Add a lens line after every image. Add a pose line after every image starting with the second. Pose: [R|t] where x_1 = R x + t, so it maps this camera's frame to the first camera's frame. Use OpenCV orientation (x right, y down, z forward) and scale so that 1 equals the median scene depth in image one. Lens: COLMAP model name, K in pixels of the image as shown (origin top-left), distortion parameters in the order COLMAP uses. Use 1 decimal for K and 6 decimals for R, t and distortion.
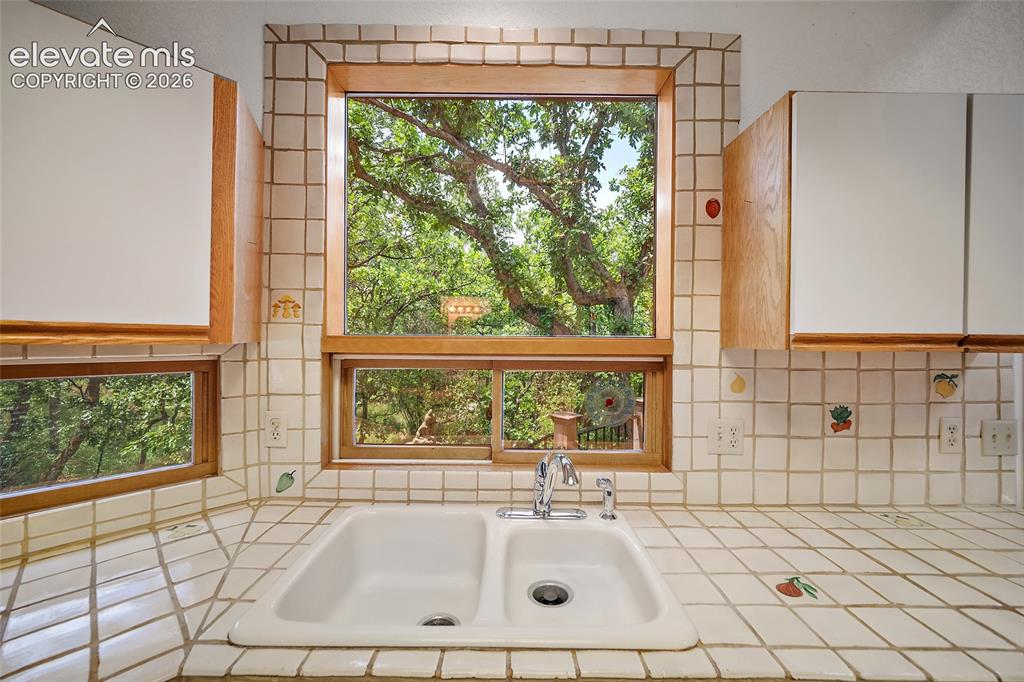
lens RADIAL K [[406.1, 0, 512.9], [0, 406.1, 340.8], [0, 0, 1]] dist [-0.000595, -0.000002]
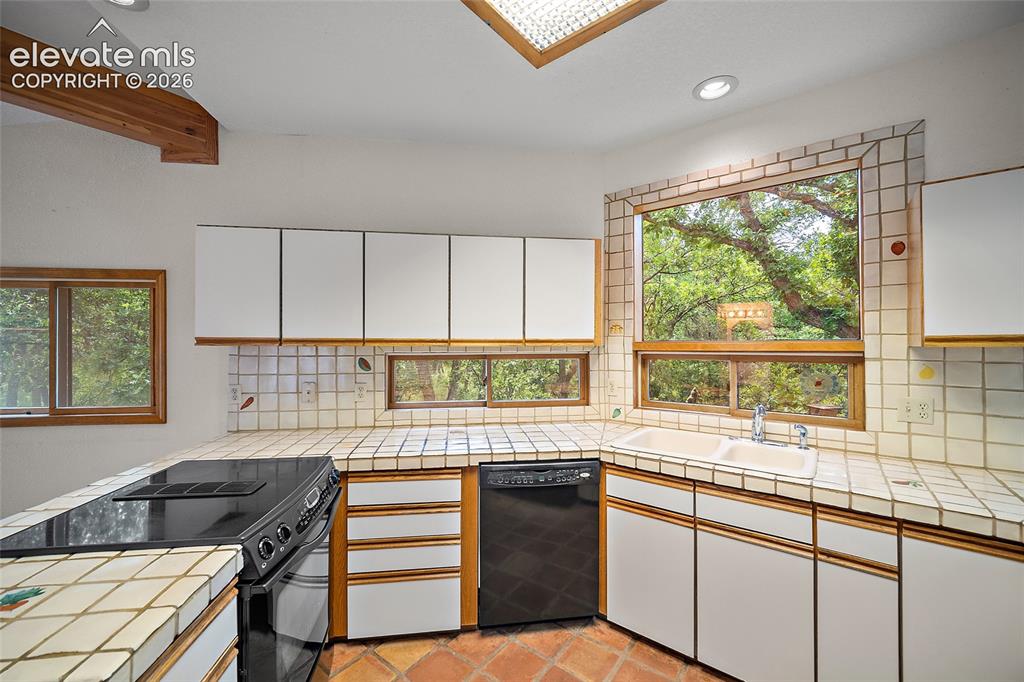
lens RADIAL K [[406.1, 0, 512.9], [0, 406.1, 340.8], [0, 0, 1]] dist [-0.000595, -0.000002]
pose [[0.786049, -0.016790, -0.617936, 0.303621], [0.009073, 0.999837, -0.015625, 0.008017], [0.618098, 0.006675, 0.786073, -0.942538]]
